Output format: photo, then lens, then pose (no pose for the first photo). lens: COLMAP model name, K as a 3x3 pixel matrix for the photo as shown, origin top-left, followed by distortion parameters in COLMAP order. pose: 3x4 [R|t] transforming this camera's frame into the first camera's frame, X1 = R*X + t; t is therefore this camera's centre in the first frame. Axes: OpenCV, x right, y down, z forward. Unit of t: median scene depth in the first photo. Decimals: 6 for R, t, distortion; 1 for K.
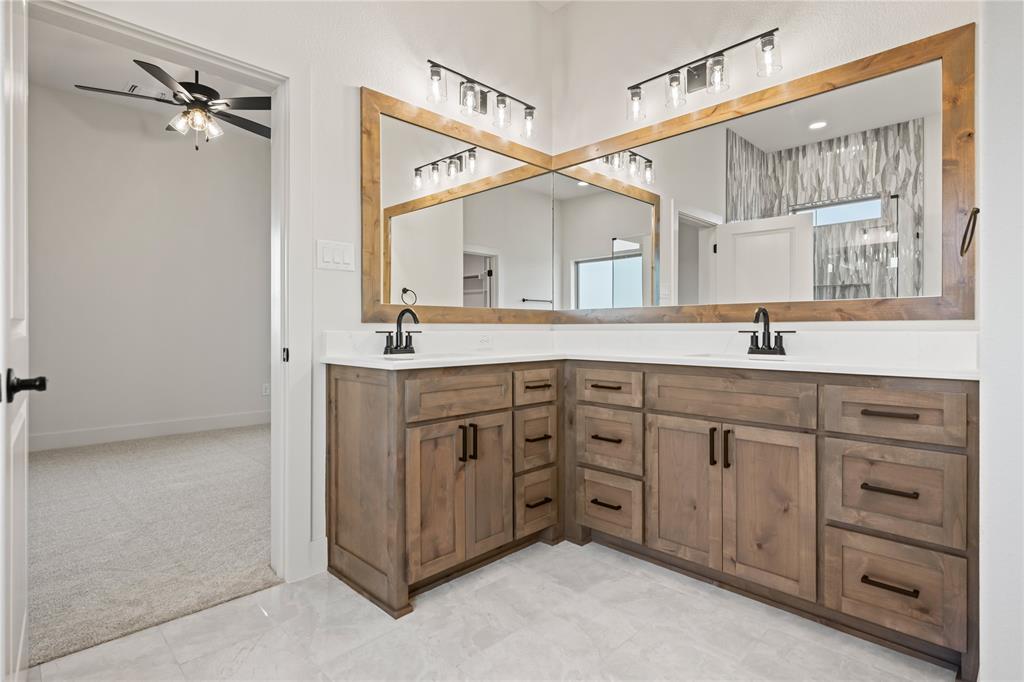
lens RADIAL K [[521.2, 0, 515.5], [0, 521.2, 336.2], [0, 0, 1]] dist [0.003669, 0.000125]
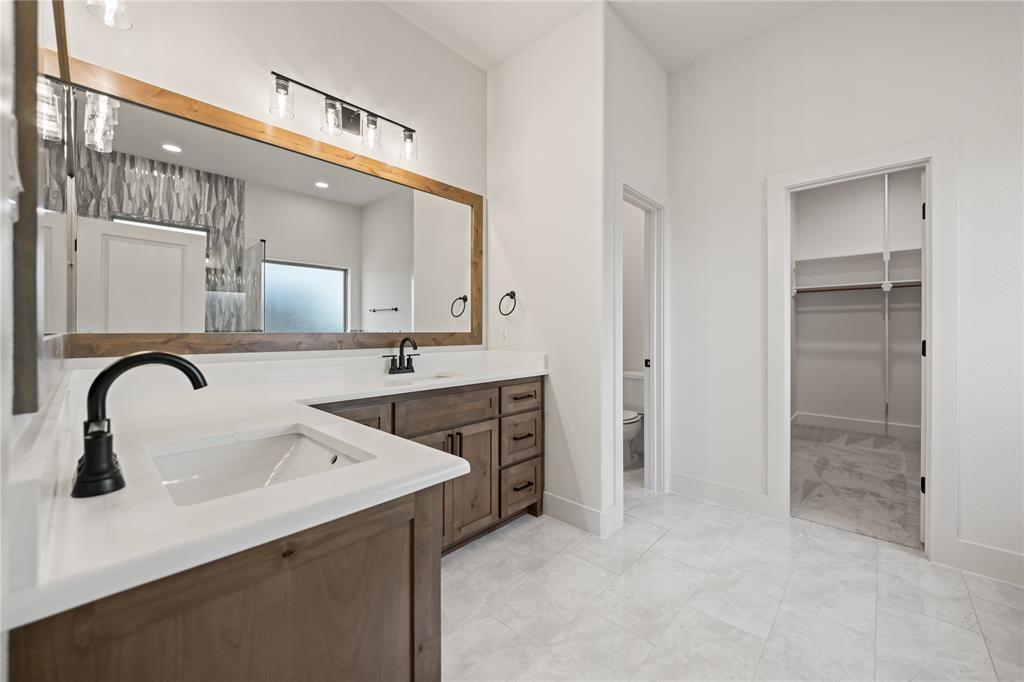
lens RADIAL K [[397.9, 0, 512.5], [0, 397.9, 333.4], [0, 0, 1]] dist [-0.011527, -0.000588]
pose [[-0.048046, -0.006917, 0.998821, -0.443519], [0.010976, 0.999912, 0.007453, -0.057989], [-0.998785, 0.011322, -0.047966, 0.660524]]
